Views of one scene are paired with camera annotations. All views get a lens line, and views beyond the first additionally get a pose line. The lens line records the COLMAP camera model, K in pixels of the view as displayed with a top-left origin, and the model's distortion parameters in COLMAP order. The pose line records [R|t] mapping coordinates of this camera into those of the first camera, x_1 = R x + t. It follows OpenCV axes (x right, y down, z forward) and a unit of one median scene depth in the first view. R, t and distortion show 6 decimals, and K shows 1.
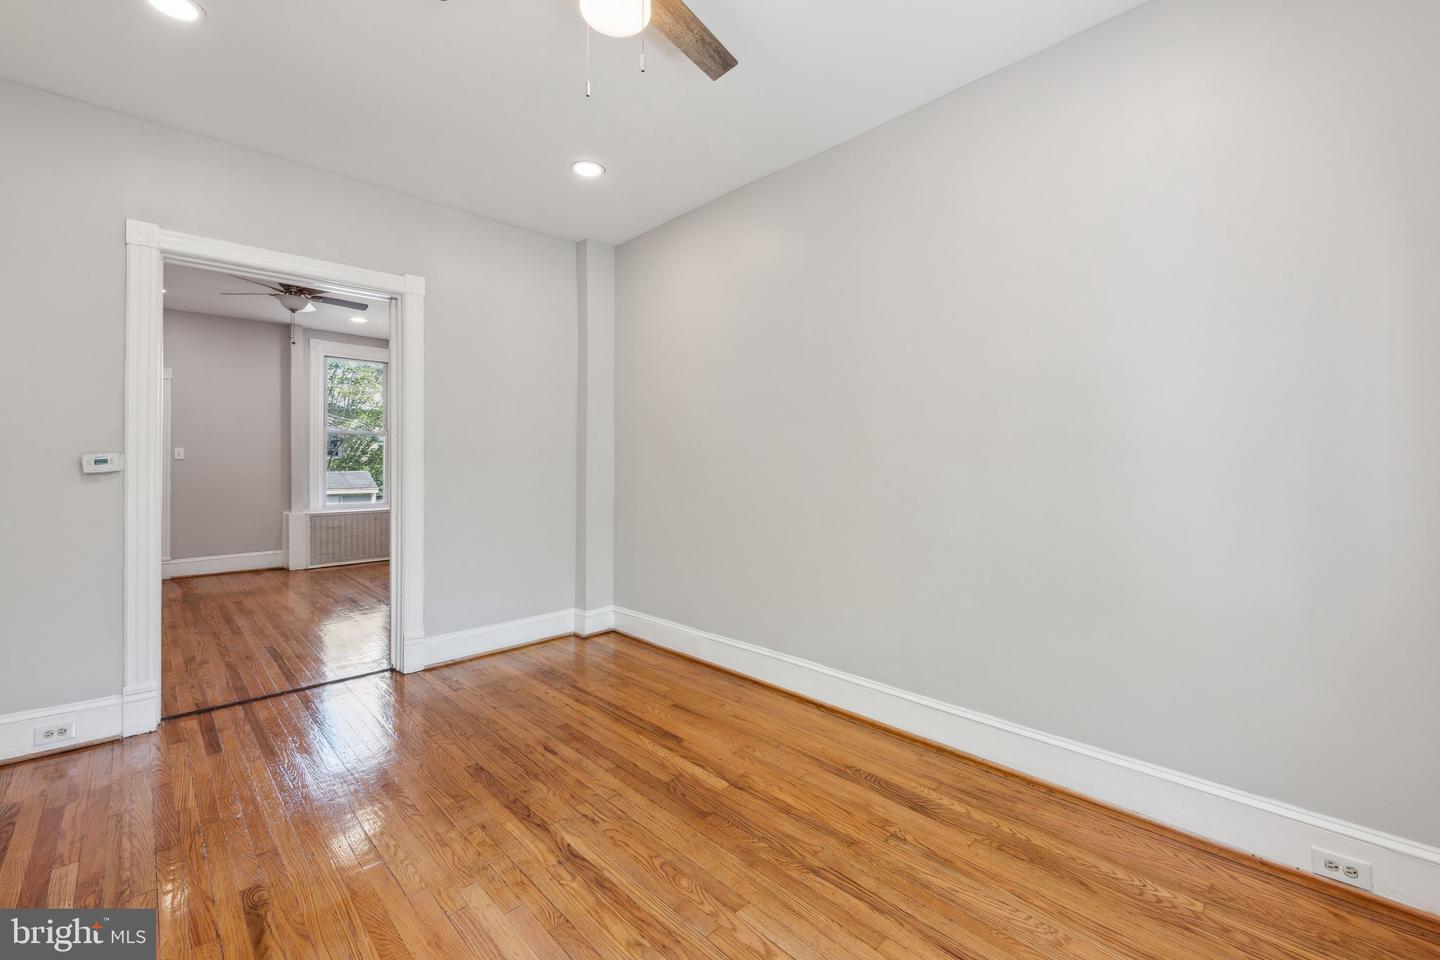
lens RADIAL K [[572.1, 0, 730.7], [0, 572.1, 469.1], [0, 0, 1]] dist [0.011650, -0.001577]
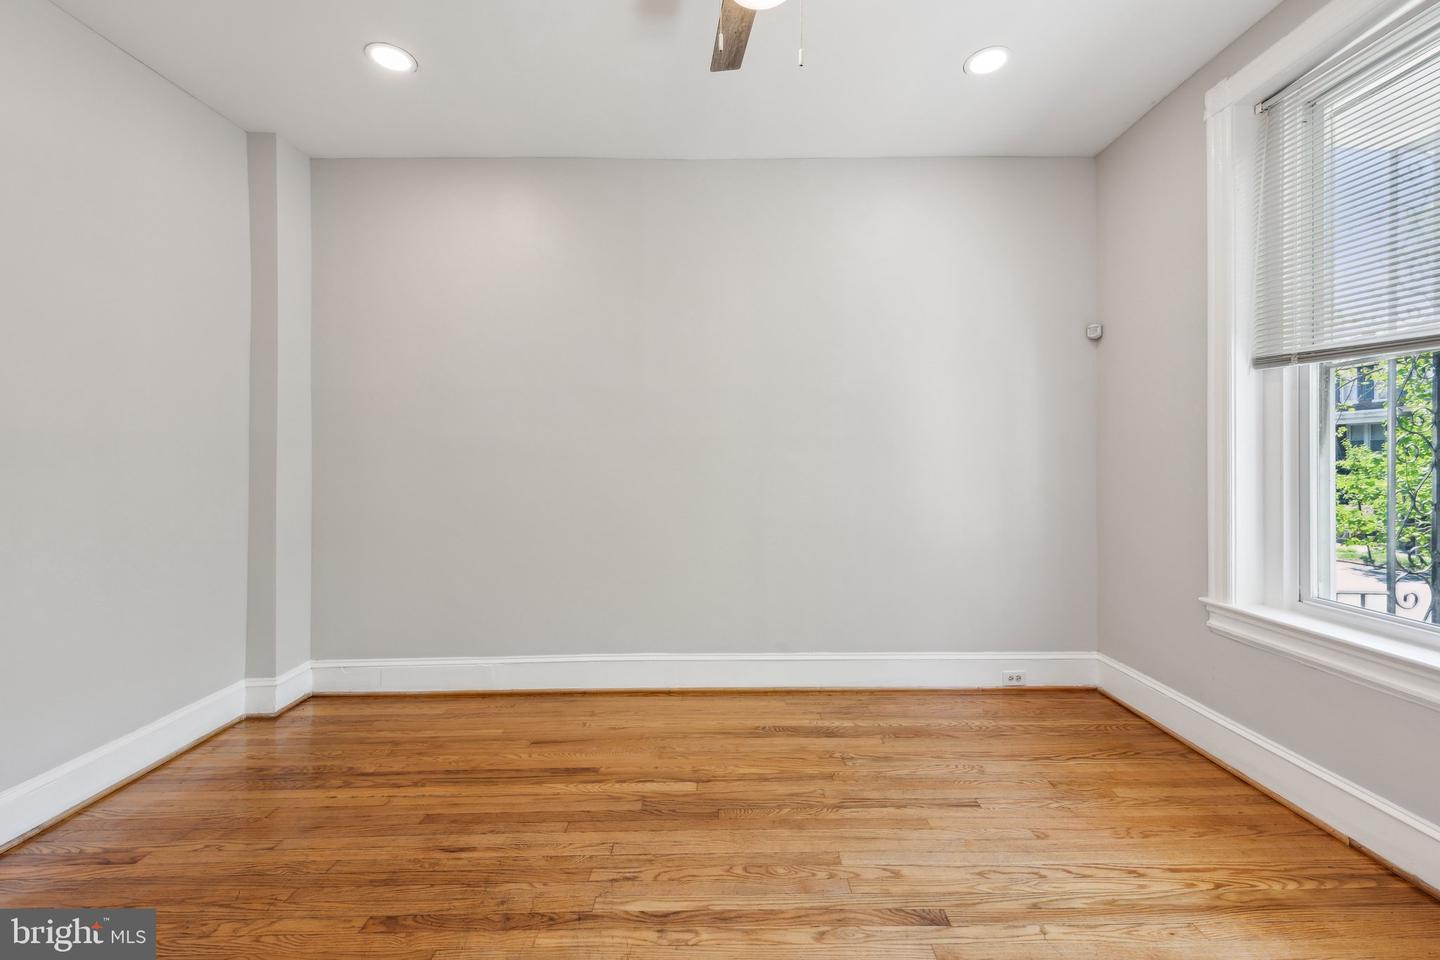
lens RADIAL K [[572.1, 0, 711.0], [0, 572.1, 458.0], [0, 0, 1]] dist [0.011650, -0.001577]
pose [[0.714757, -0.005515, 0.699351, -0.643606], [0.014199, 0.999877, -0.006627, 0.000062], [-0.699229, 0.014666, 0.714748, 0.261751]]
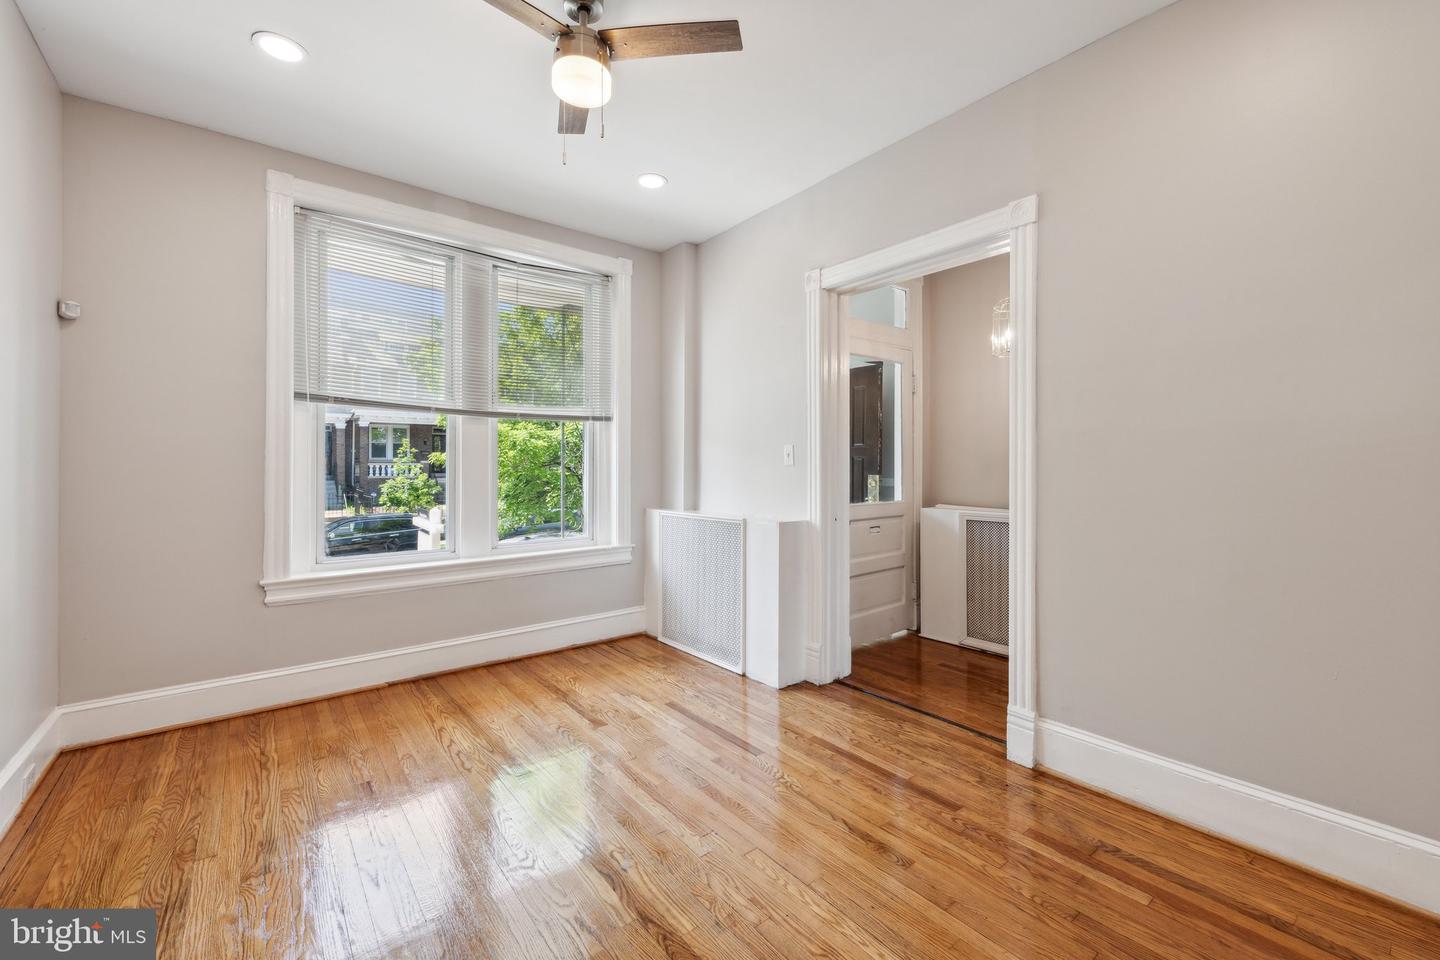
lens RADIAL K [[572.1, 0, 750.0], [0, 572.1, 469.2], [0, 0, 1]] dist [0.011650, -0.001577]
pose [[-0.996234, -0.004924, 0.086563, -0.458735], [-0.003790, 0.999905, 0.013257, -0.007169], [-0.086620, 0.012879, -0.996158, 1.512357]]
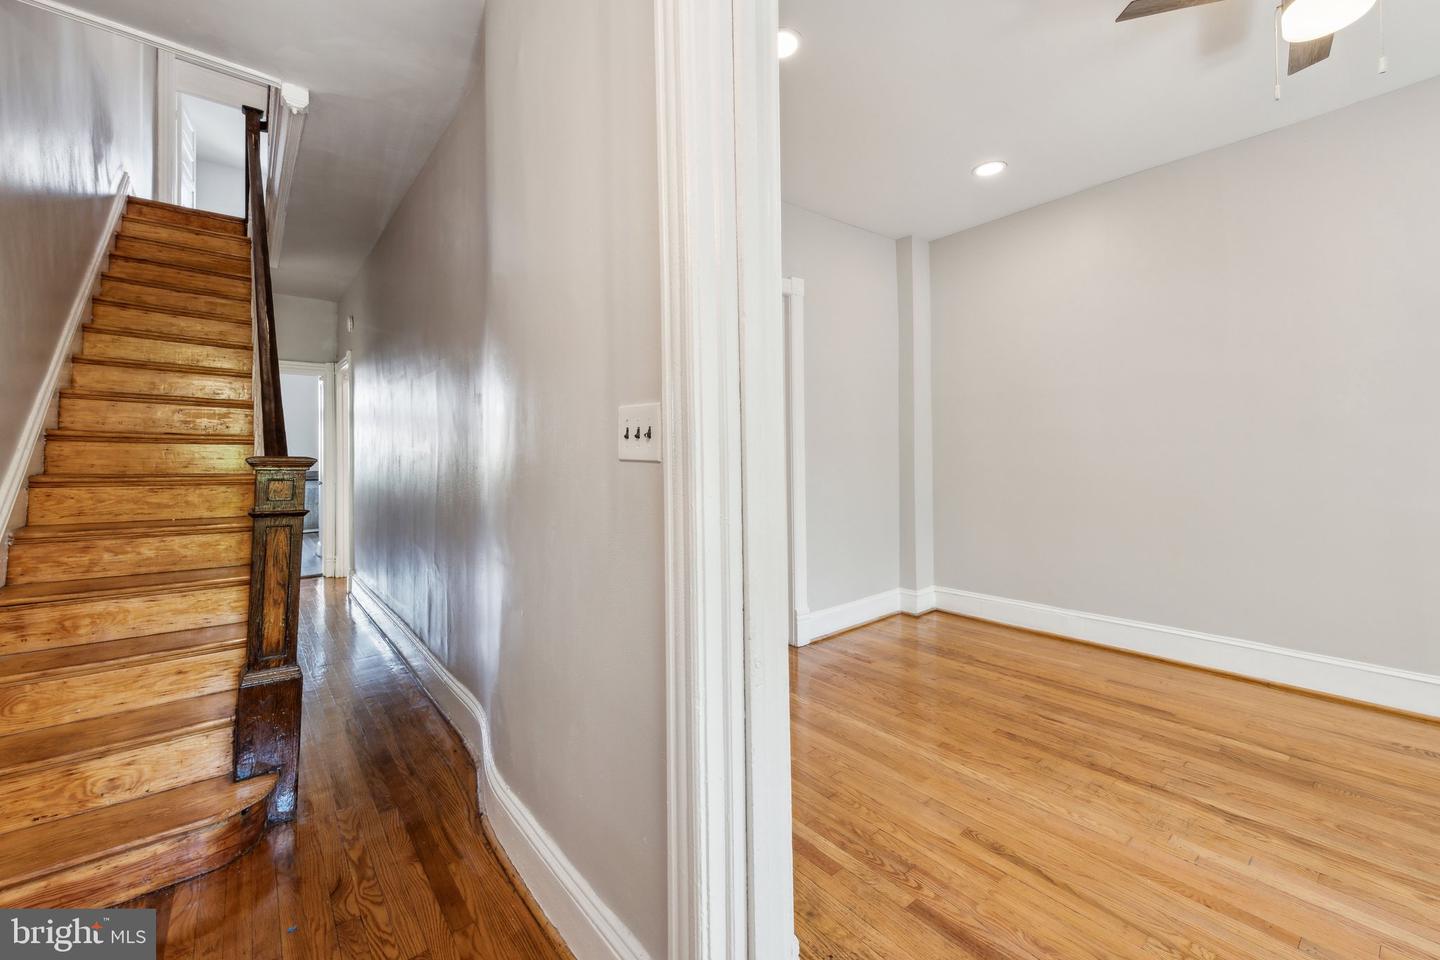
lens RADIAL K [[572.1, 0, 749.6], [0, 572.1, 438.7], [0, 0, 1]] dist [0.011650, -0.001577]
pose [[0.996831, -0.018903, -0.077271, -0.835563], [0.016598, 0.999401, -0.030362, 0.001690], [0.077799, 0.028983, 0.996548, -0.110300]]
